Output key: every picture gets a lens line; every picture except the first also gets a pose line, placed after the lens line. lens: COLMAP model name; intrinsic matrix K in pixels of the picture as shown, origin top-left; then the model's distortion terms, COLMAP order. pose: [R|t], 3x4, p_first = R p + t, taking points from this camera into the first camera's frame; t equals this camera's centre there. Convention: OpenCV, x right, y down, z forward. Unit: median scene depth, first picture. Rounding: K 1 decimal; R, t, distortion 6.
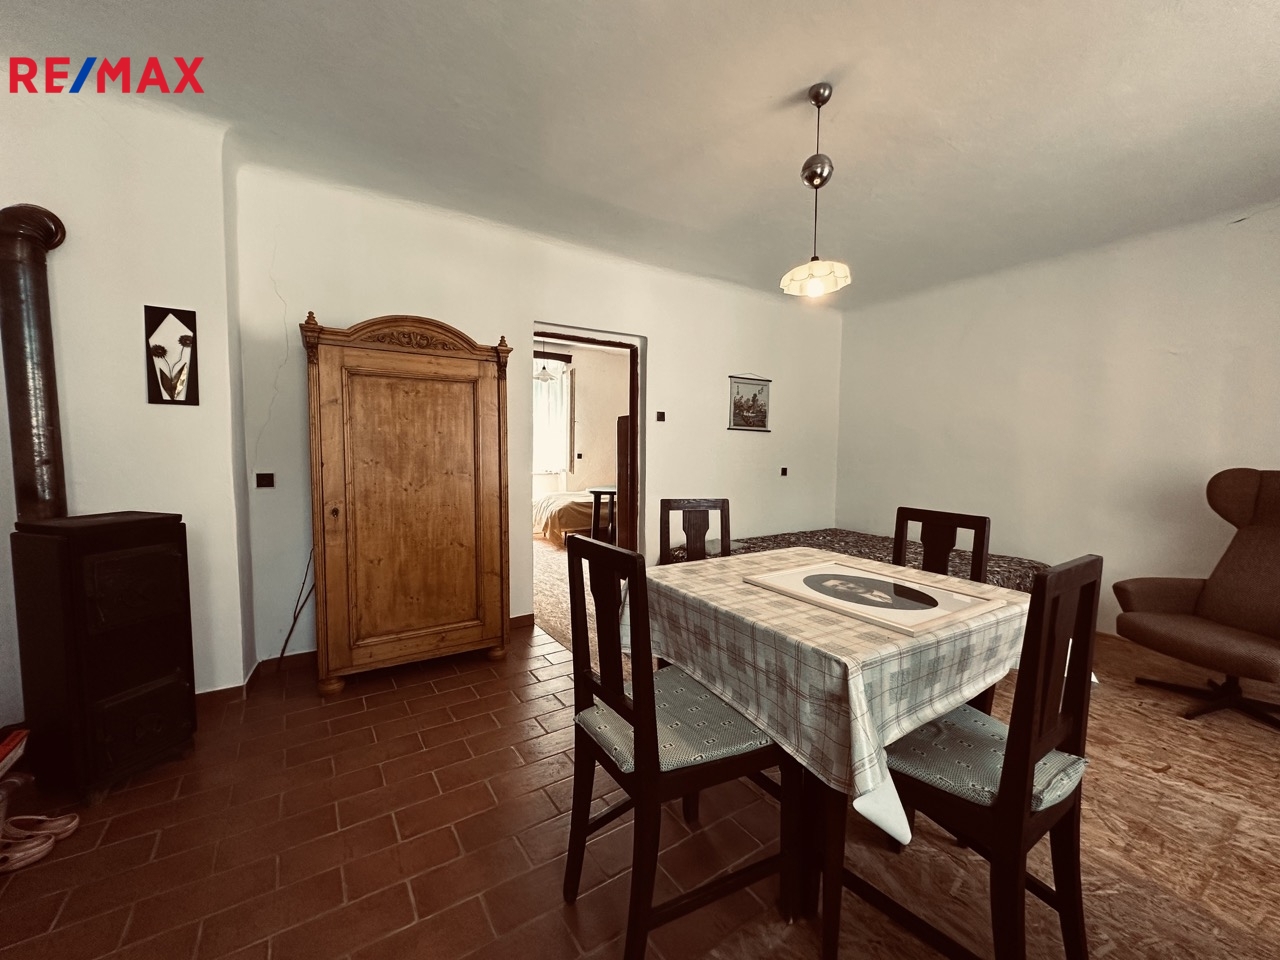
lens RADIAL K [[511.6, 0, 638.7], [0, 511.6, 477.5], [0, 0, 1]] dist [-0.000951, -0.000002]
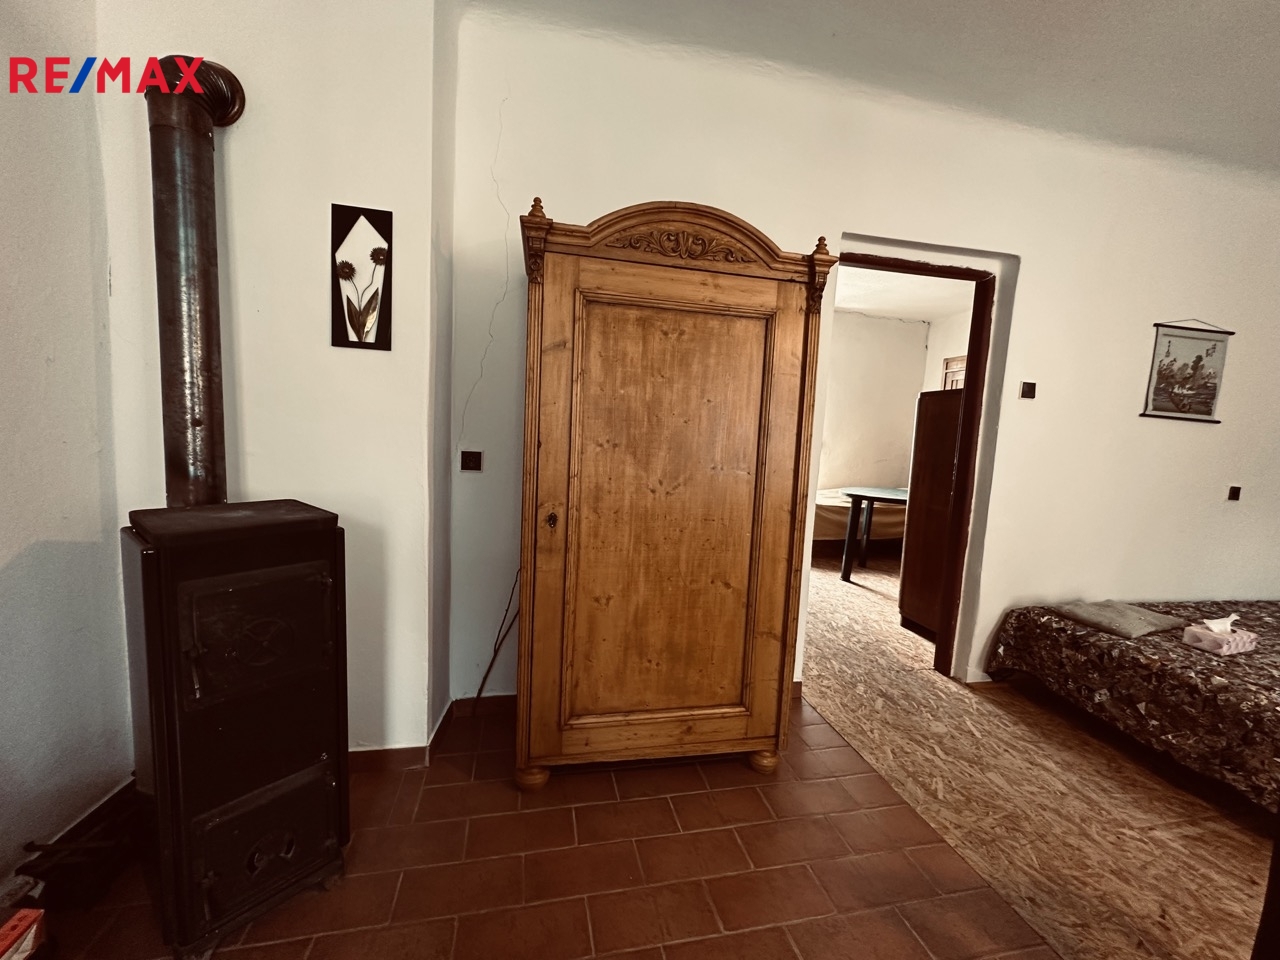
lens RADIAL K [[511.6, 0, 638.7], [0, 511.6, 477.5], [0, 0, 1]] dist [-0.000951, -0.000002]
pose [[0.932191, 0.076457, -0.353801, -0.256067], [-0.065693, 0.996941, 0.042354, -0.017997], [0.355956, -0.016240, 0.934361, 0.417668]]
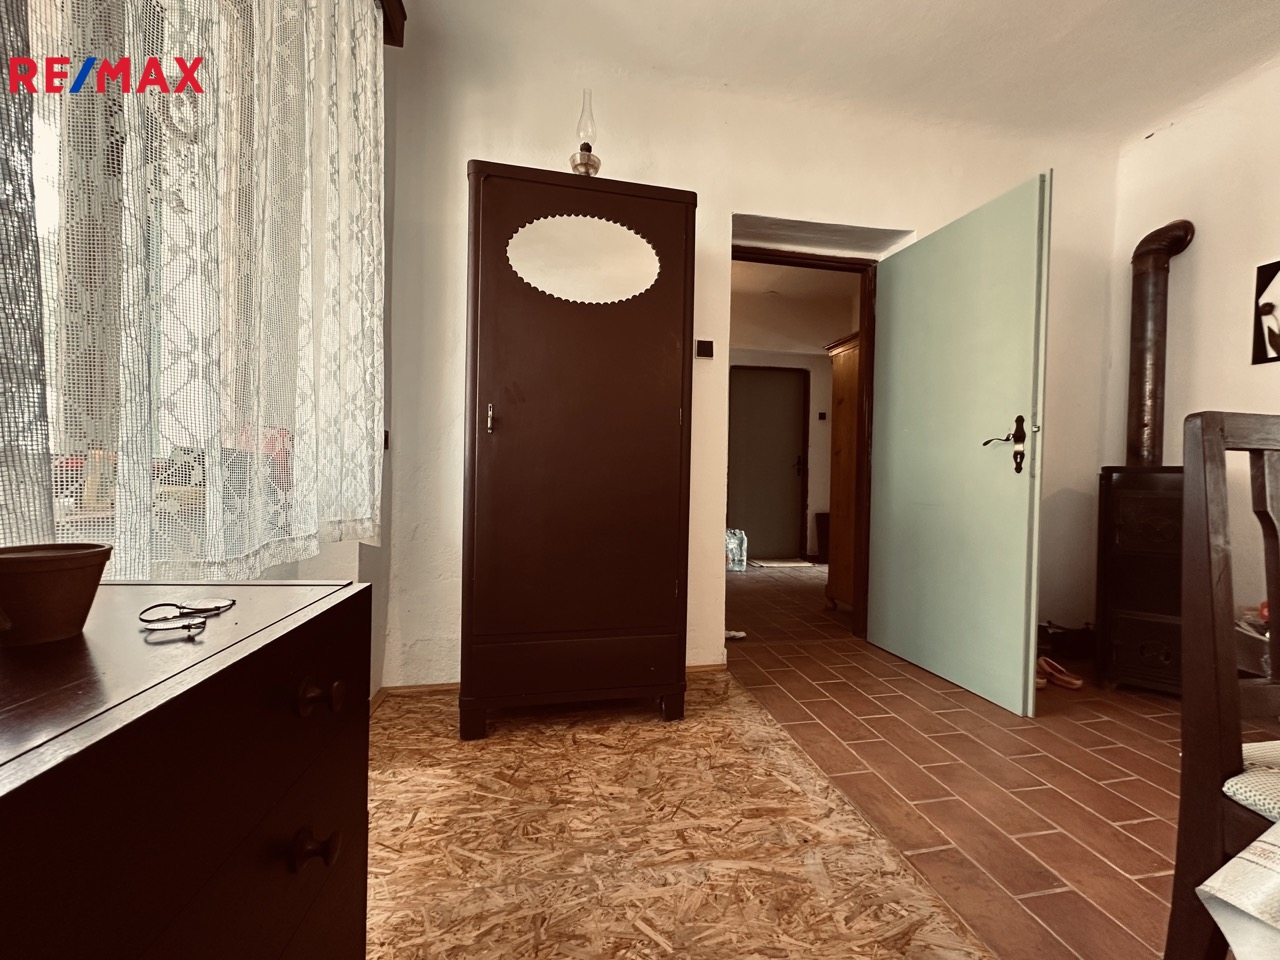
lens RADIAL K [[511.6, 0, 638.7], [0, 511.6, 477.5], [0, 0, 1]] dist [-0.000951, -0.000002]
pose [[-0.385896, -0.006362, -0.922520, 0.362561], [-0.085233, 0.995945, 0.028785, 0.127592], [0.918596, 0.089738, -0.384874, 0.260434]]
